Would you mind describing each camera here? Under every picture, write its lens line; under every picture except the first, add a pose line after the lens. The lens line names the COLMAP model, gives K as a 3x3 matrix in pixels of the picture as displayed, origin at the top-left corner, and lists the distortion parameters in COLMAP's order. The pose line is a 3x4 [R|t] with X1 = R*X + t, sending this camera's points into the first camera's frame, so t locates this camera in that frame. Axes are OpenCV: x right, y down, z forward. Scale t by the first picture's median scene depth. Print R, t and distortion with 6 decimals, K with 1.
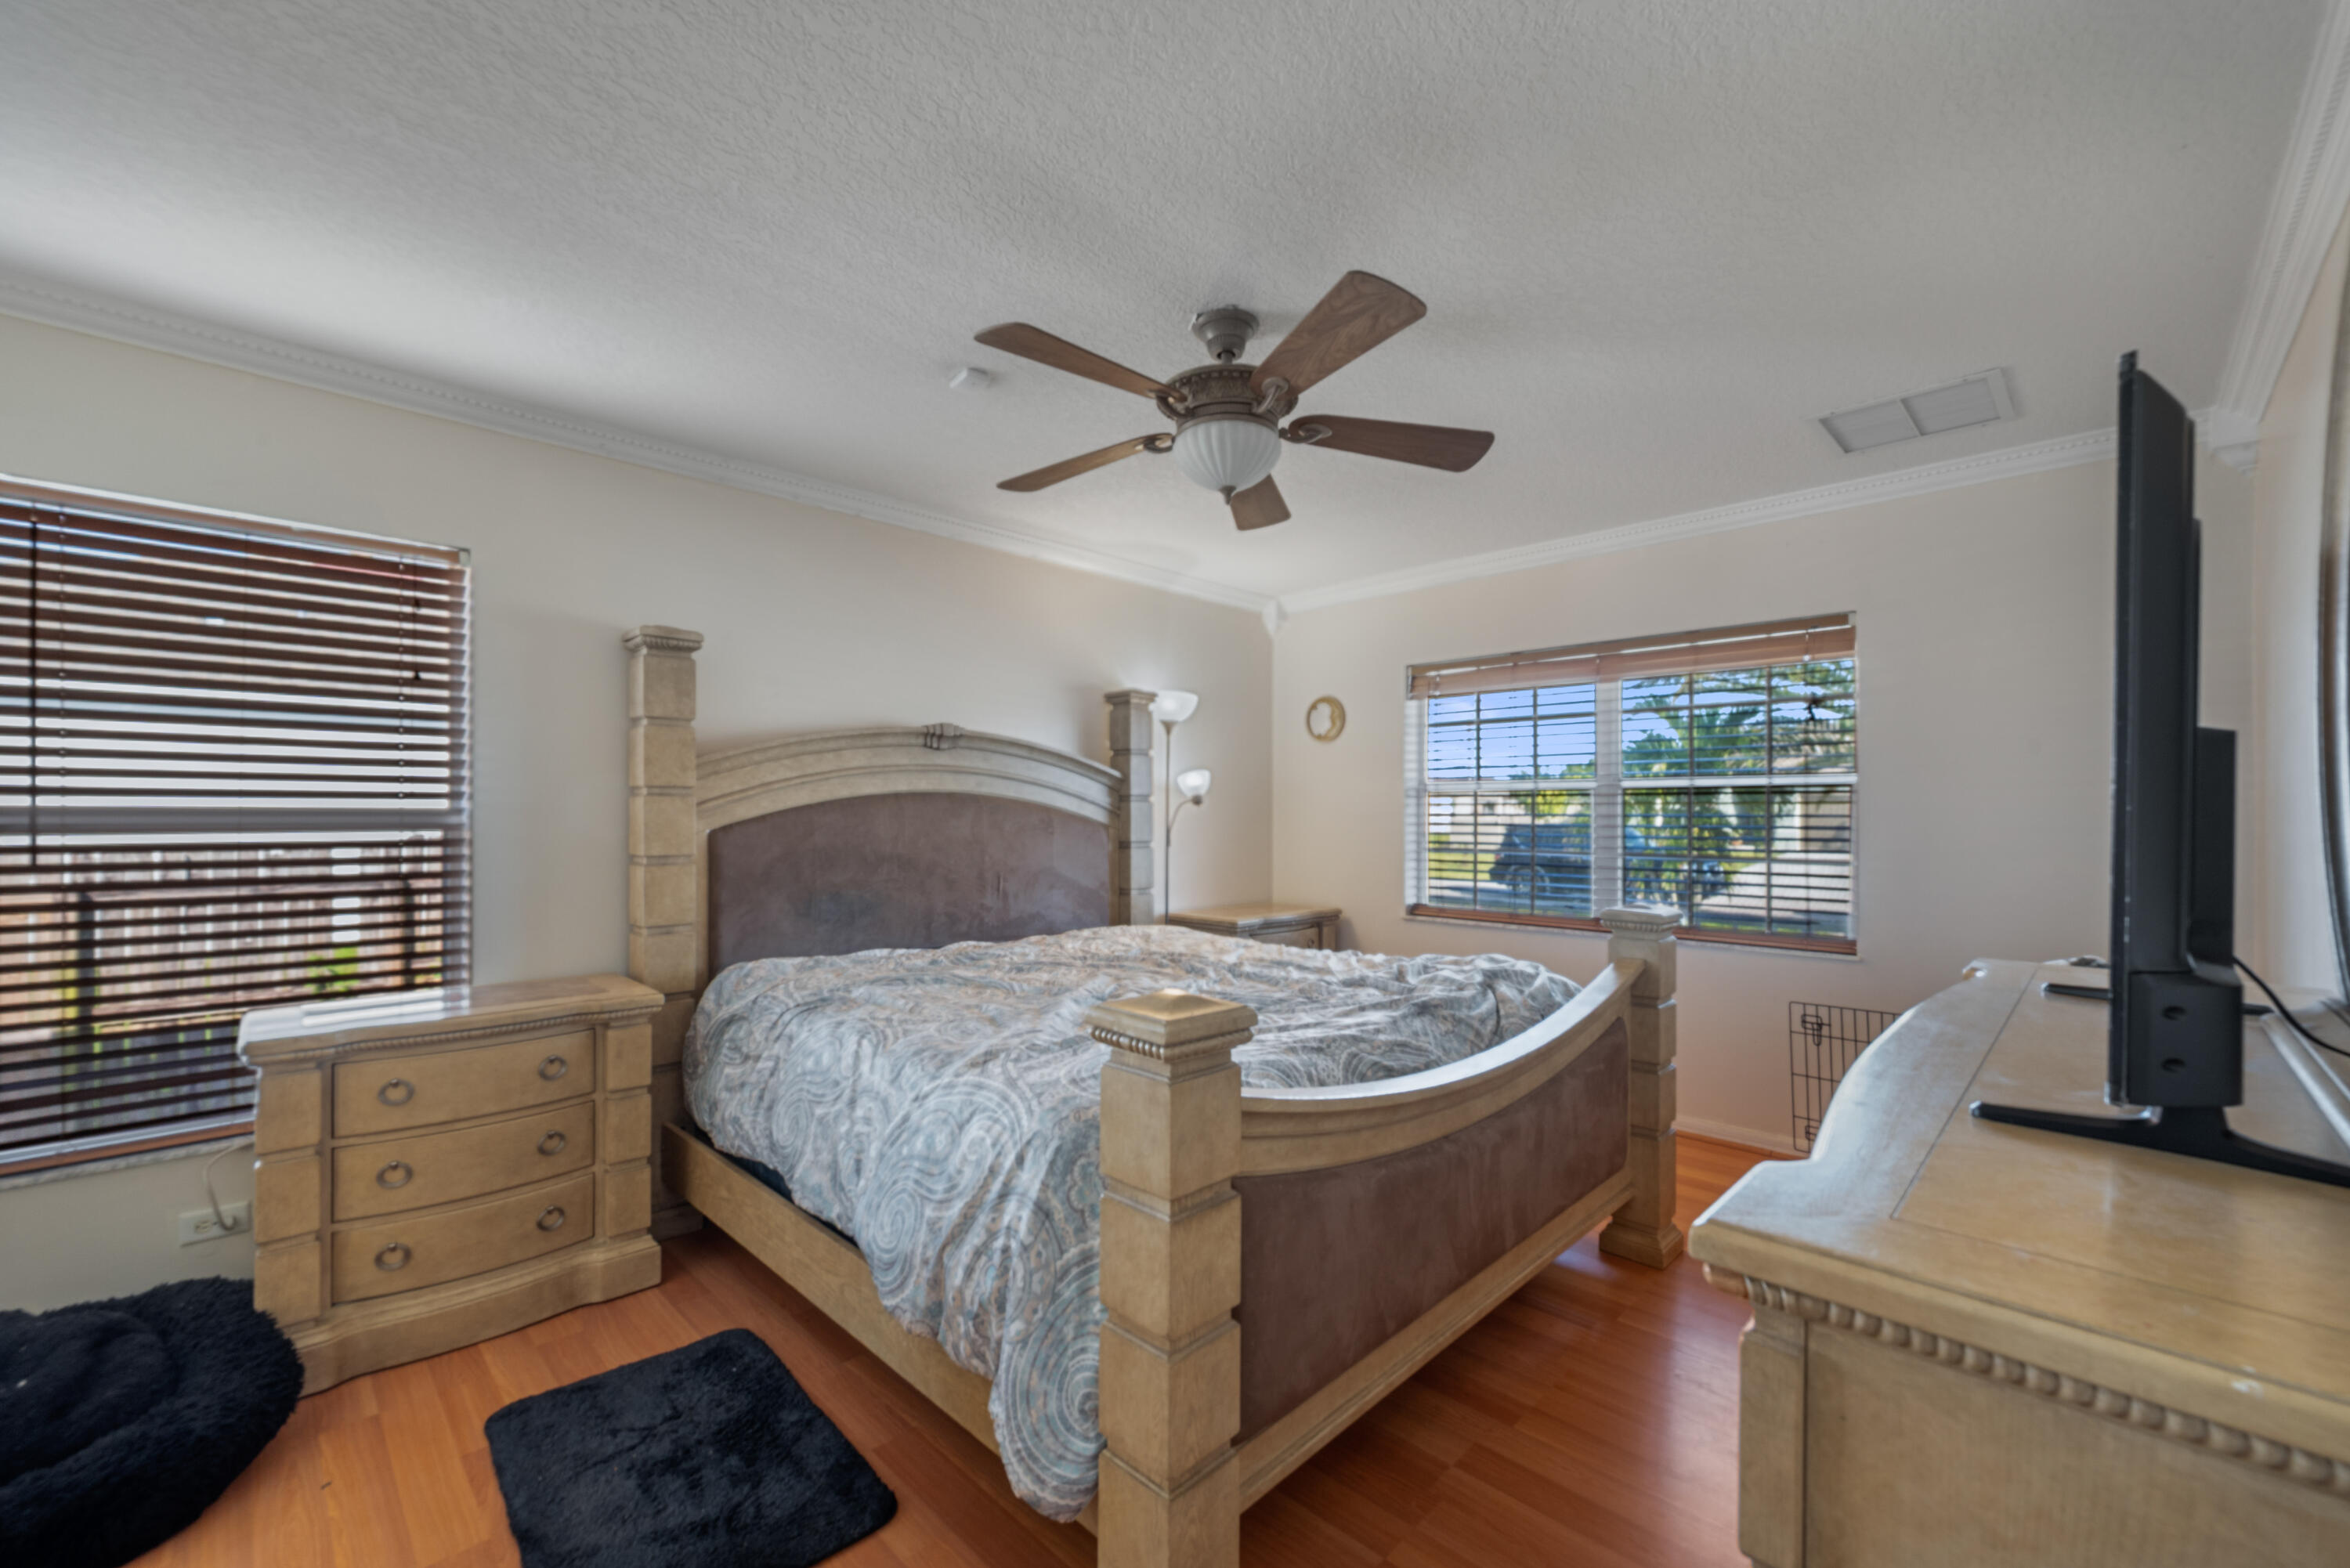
lens RADIAL K [[928.0, 0, 1177.2], [0, 928.0, 798.5], [0, 0, 1]] dist [-0.002072, -0.000020]
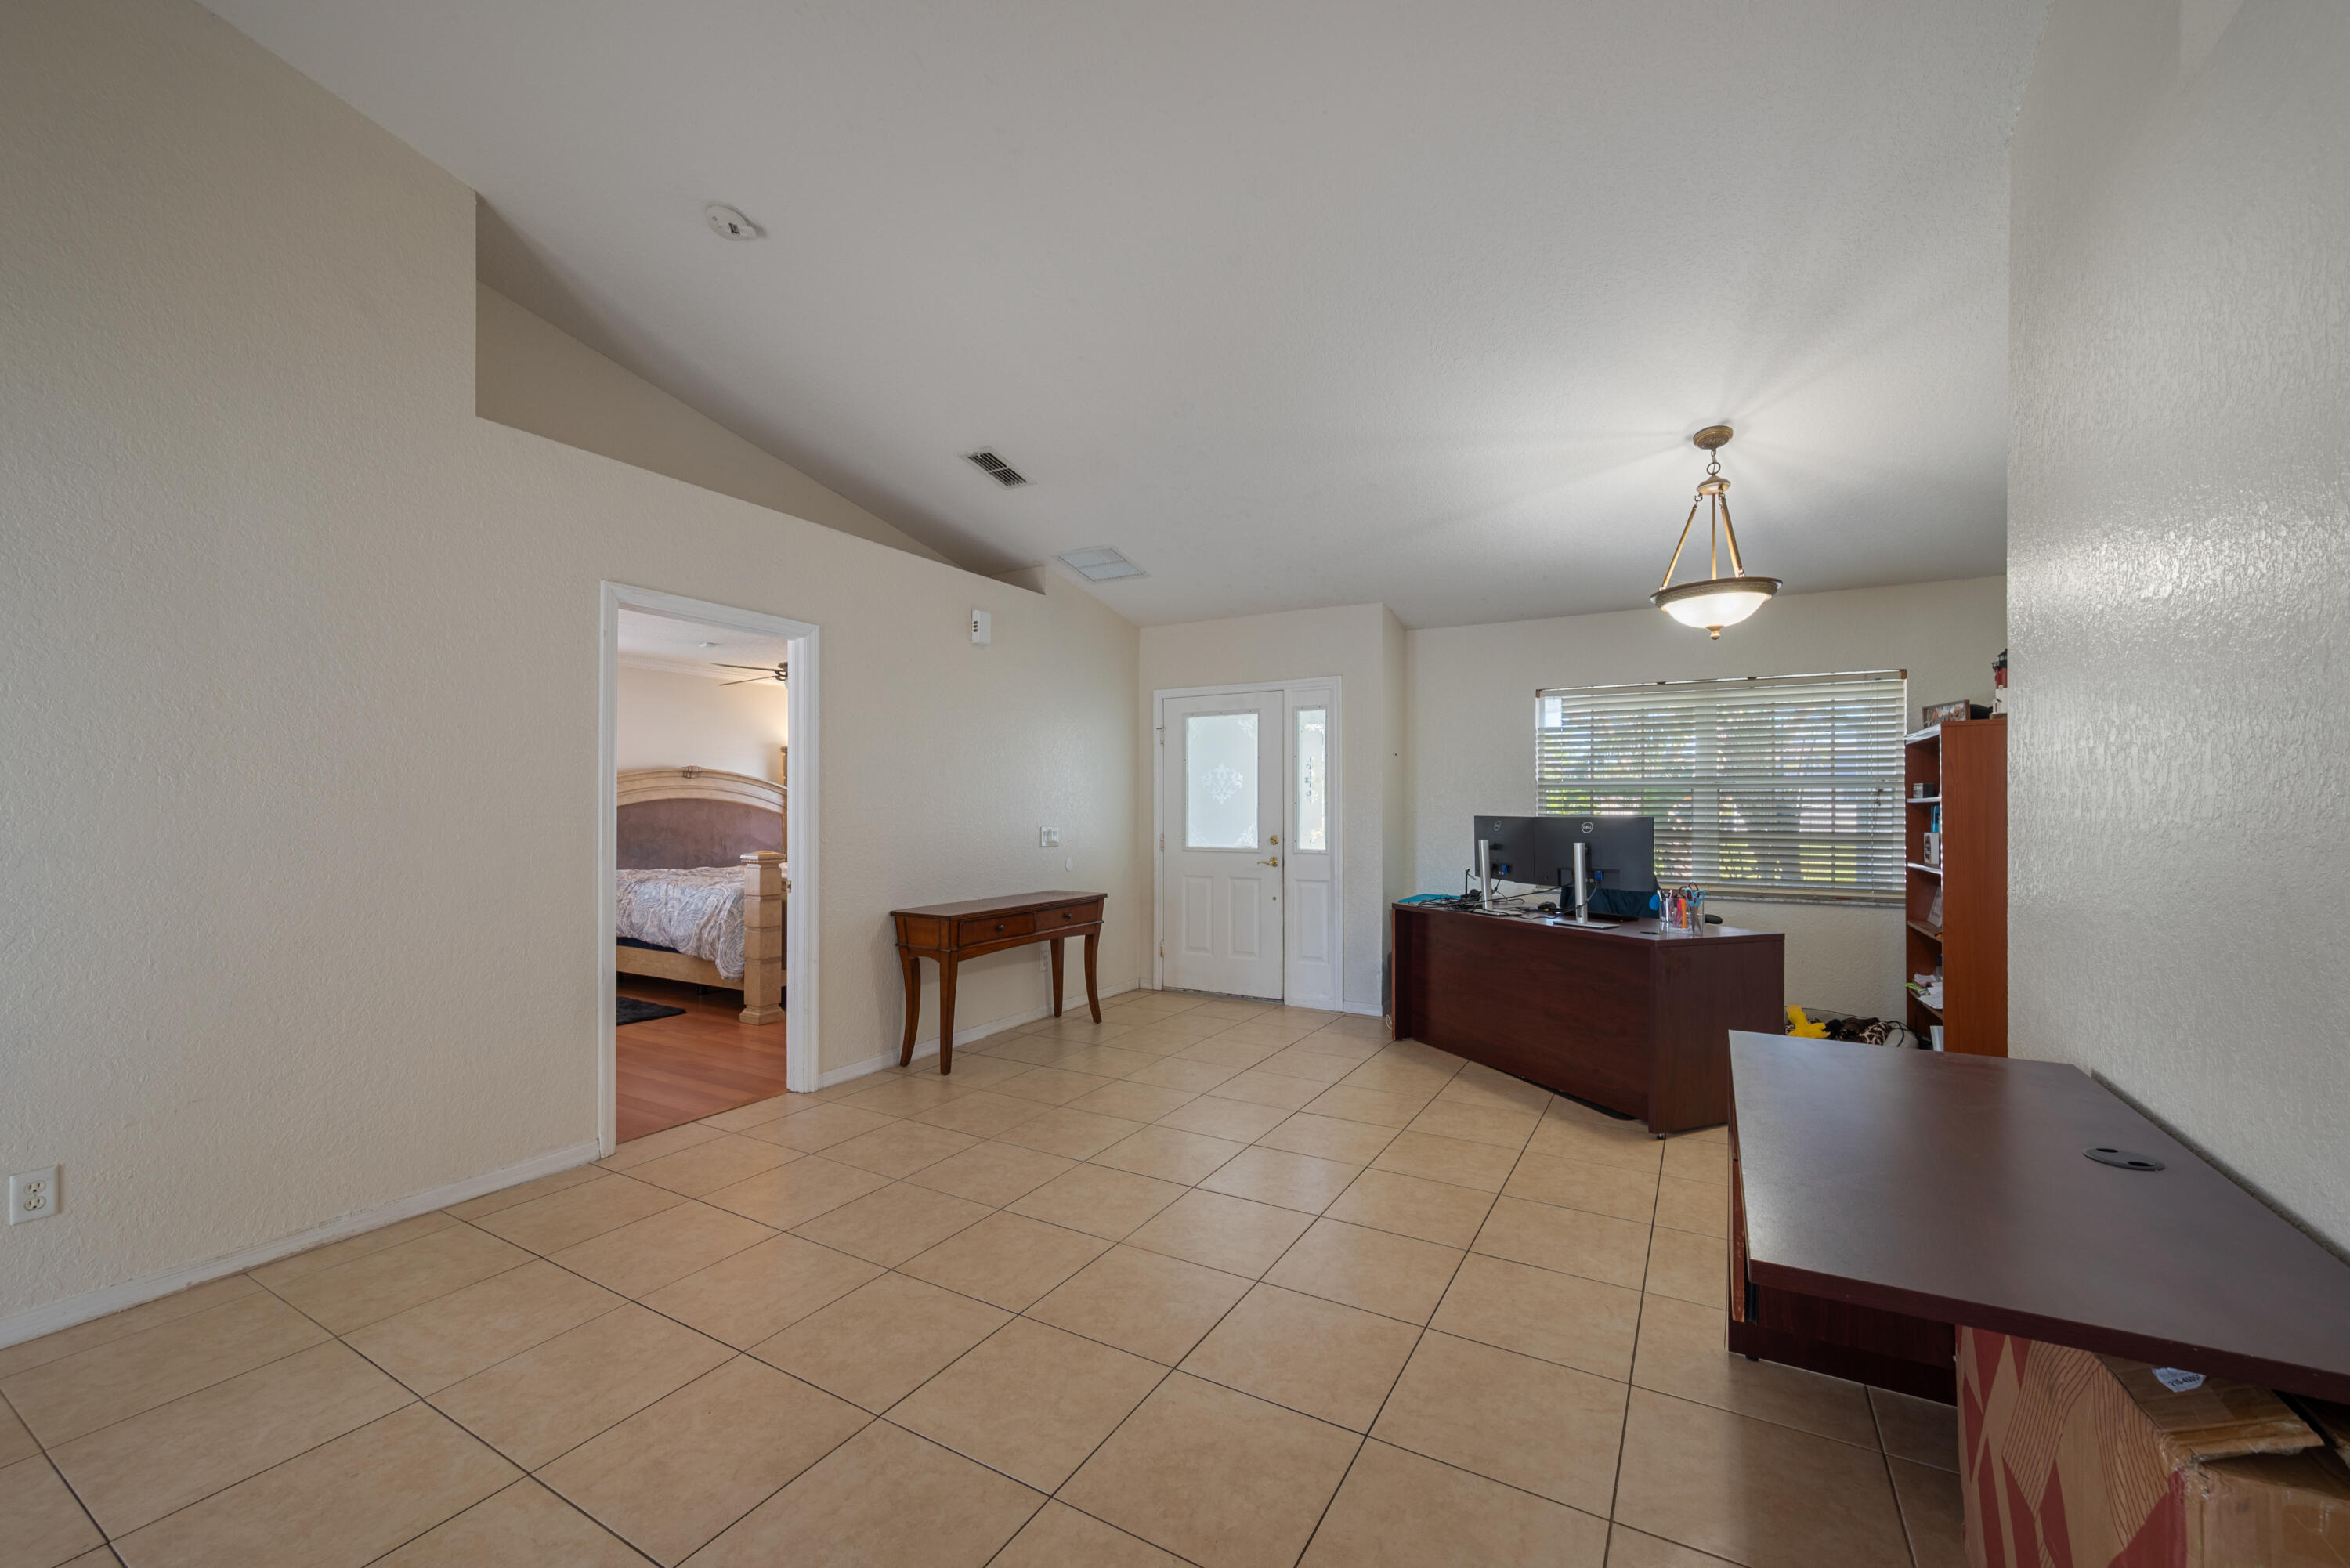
lens RADIAL K [[928.0, 0, 1177.1], [0, 928.0, 800.4], [0, 0, 1]] dist [-0.002072, -0.000020]
pose [[0.966745, 0.001450, 0.255738, 0.303526], [-0.002688, 0.999986, 0.004493, -0.016290], [-0.255728, -0.005031, 0.966736, -1.464770]]
